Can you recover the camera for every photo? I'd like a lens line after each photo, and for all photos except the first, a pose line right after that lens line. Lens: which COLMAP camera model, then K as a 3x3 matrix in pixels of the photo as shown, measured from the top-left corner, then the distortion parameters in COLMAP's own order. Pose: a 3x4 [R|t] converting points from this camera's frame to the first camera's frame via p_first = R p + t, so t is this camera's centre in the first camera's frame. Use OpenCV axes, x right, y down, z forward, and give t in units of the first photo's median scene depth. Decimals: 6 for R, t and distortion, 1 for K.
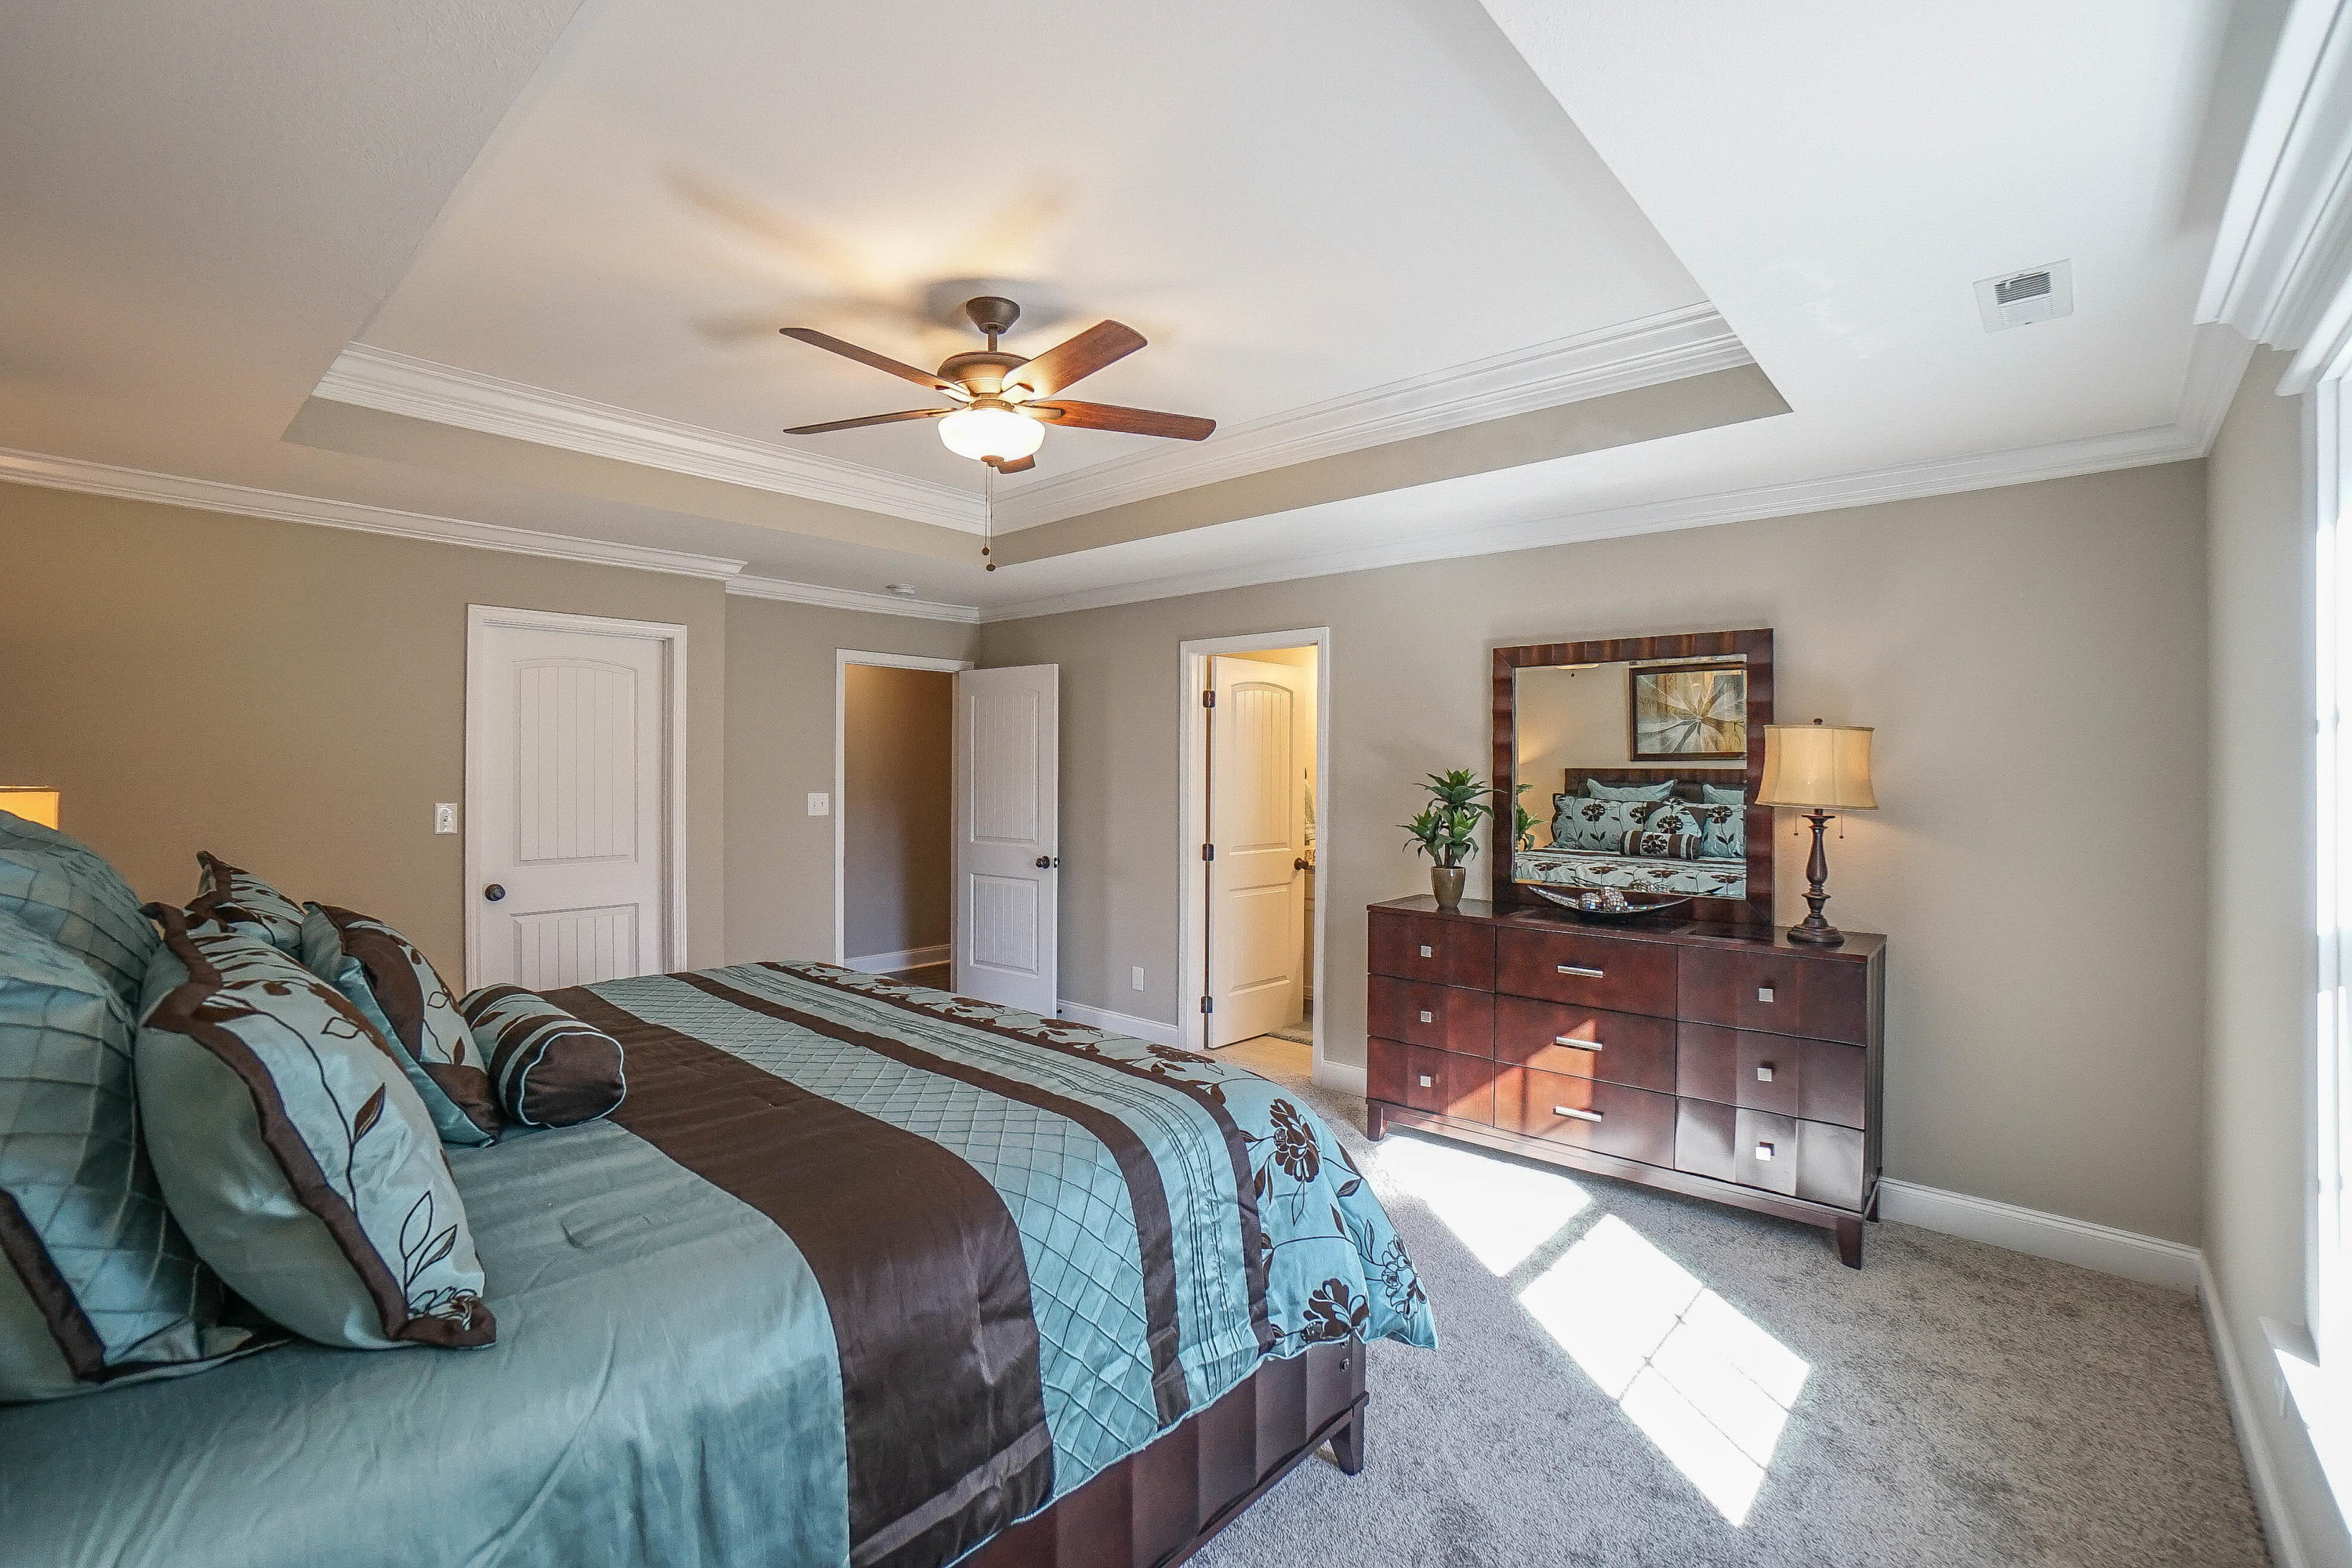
lens RADIAL K [[1054.8, 0, 1171.1], [0, 1054.8, 763.3], [0, 0, 1]] dist [-0.015895, -0.000138]
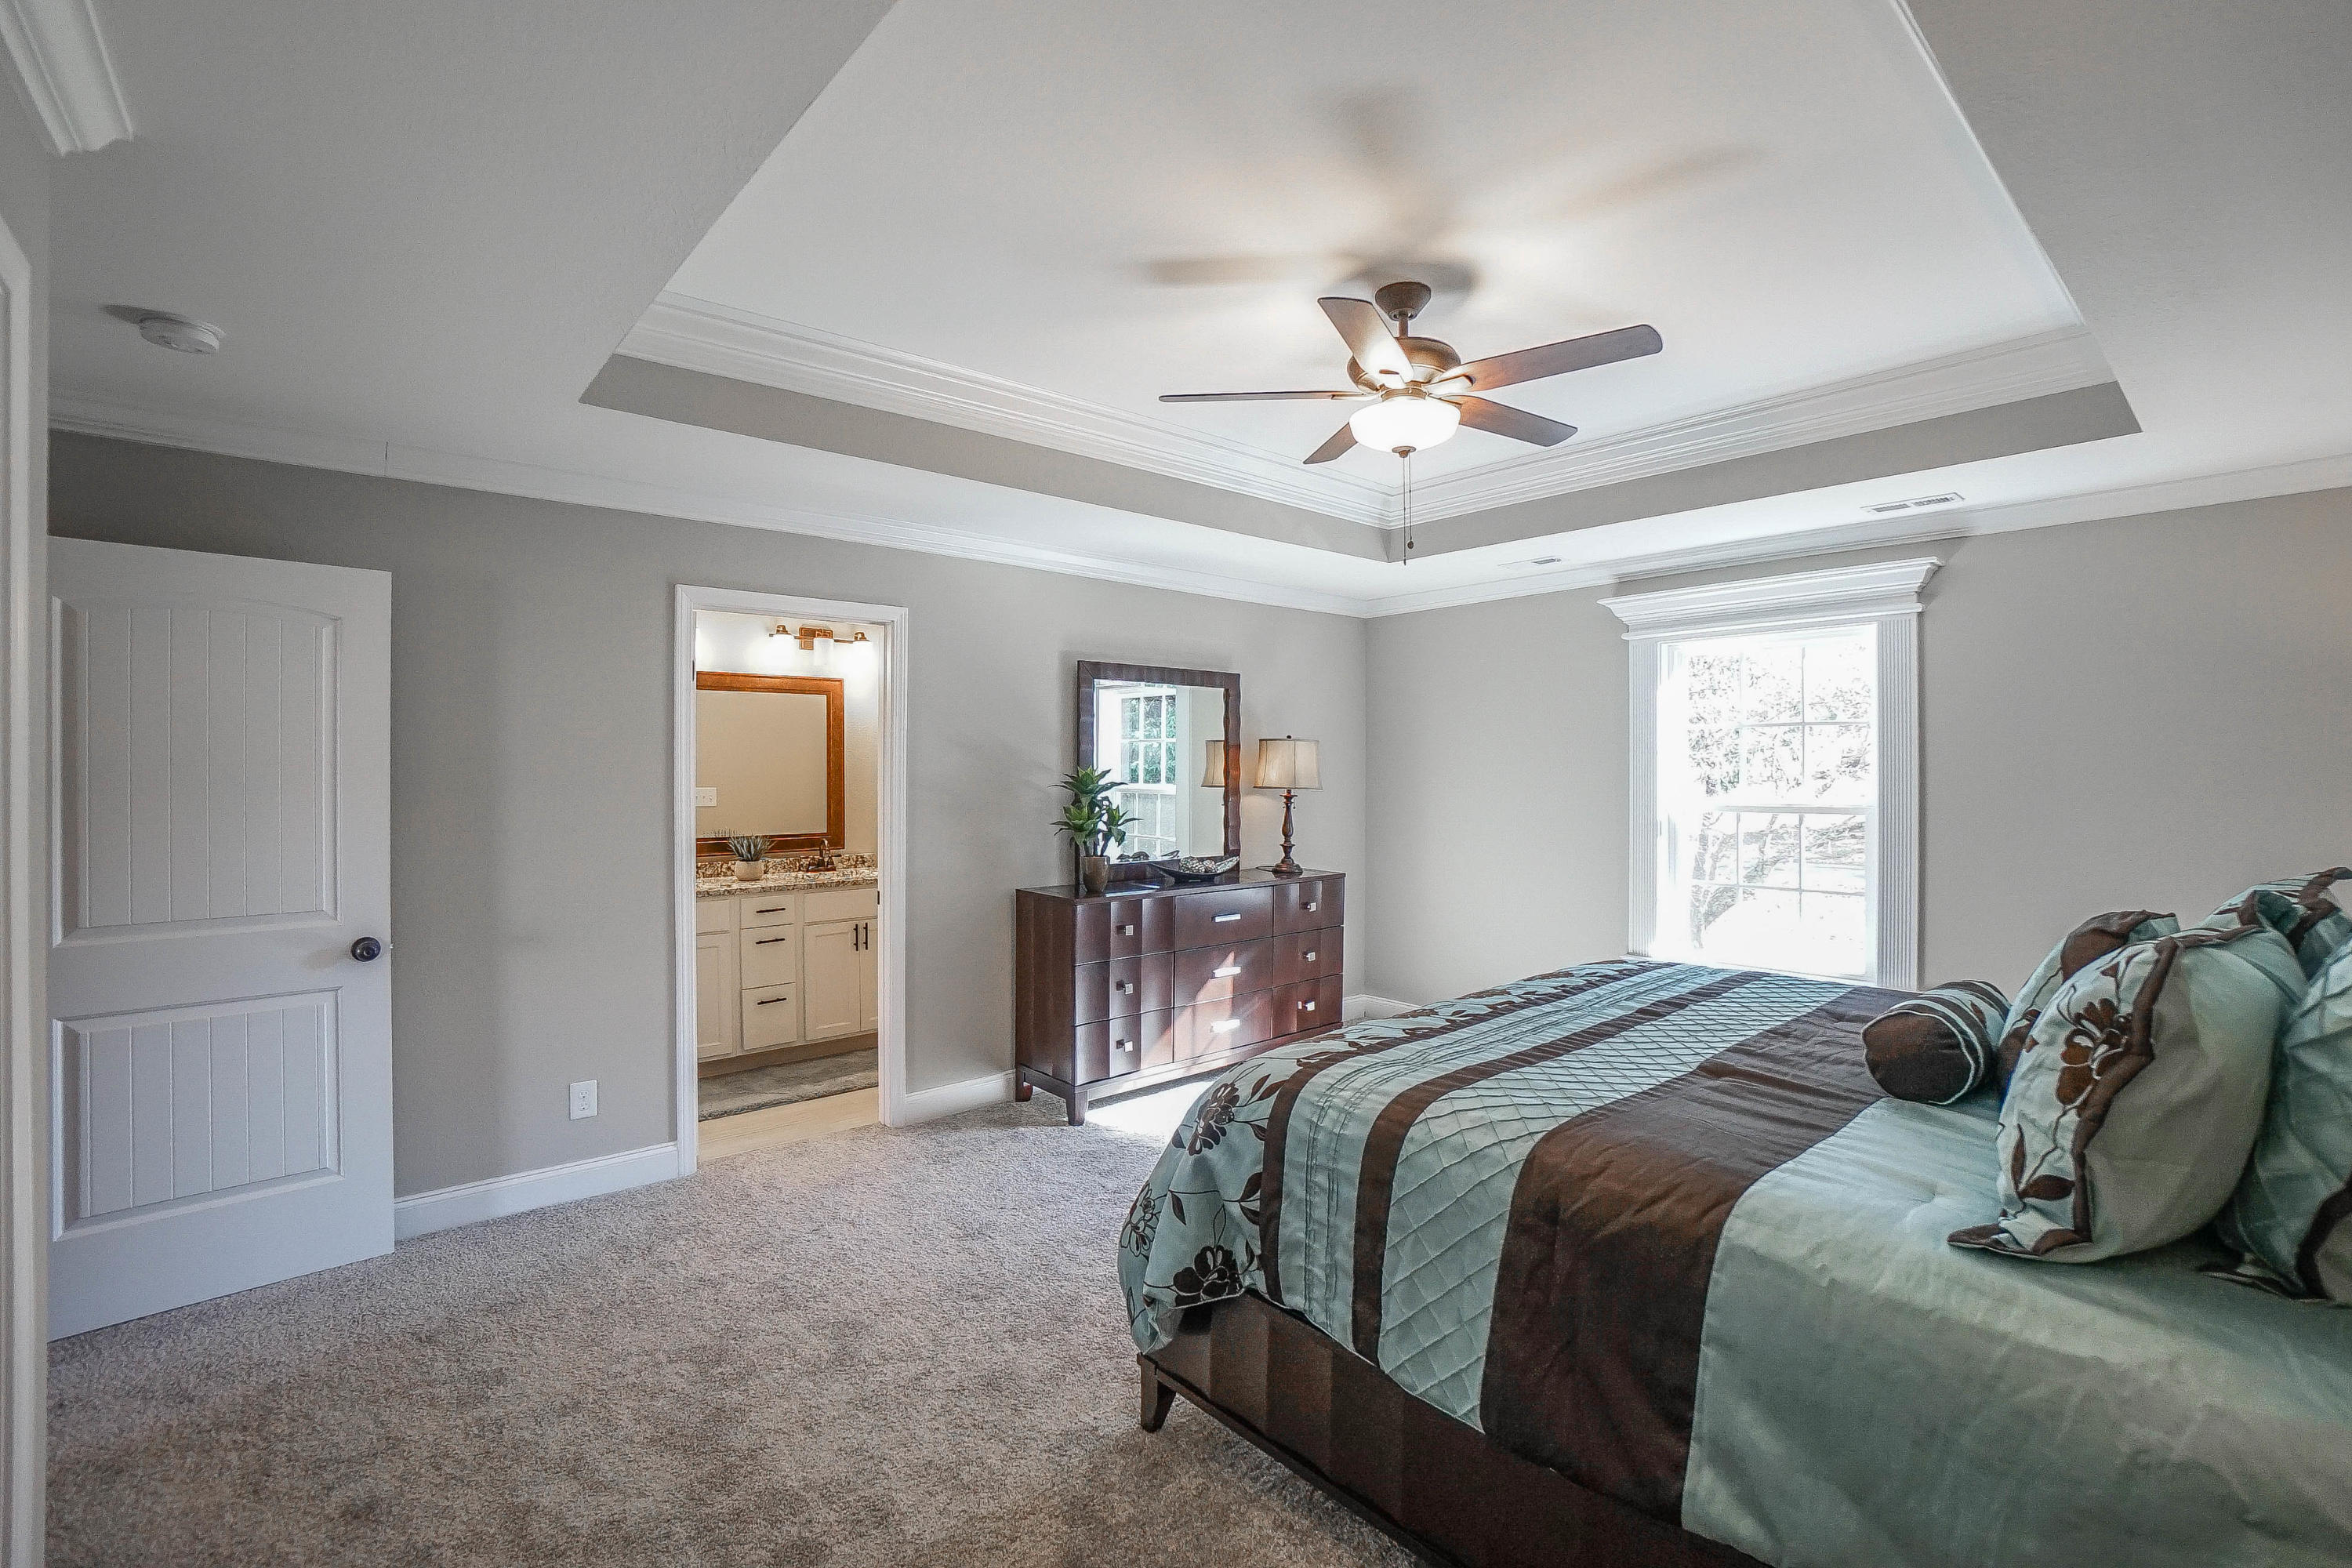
lens RADIAL K [[1048.9, 0, 1177.8], [0, 1048.9, 756.8], [0, 0, 1]] dist [-0.054857, 0.019768]
pose [[0.123146, 0.007823, 0.992358, -0.916657], [-0.003852, 0.999965, -0.007405, 0.002941], [-0.992381, -0.002910, 0.123171, 0.873725]]
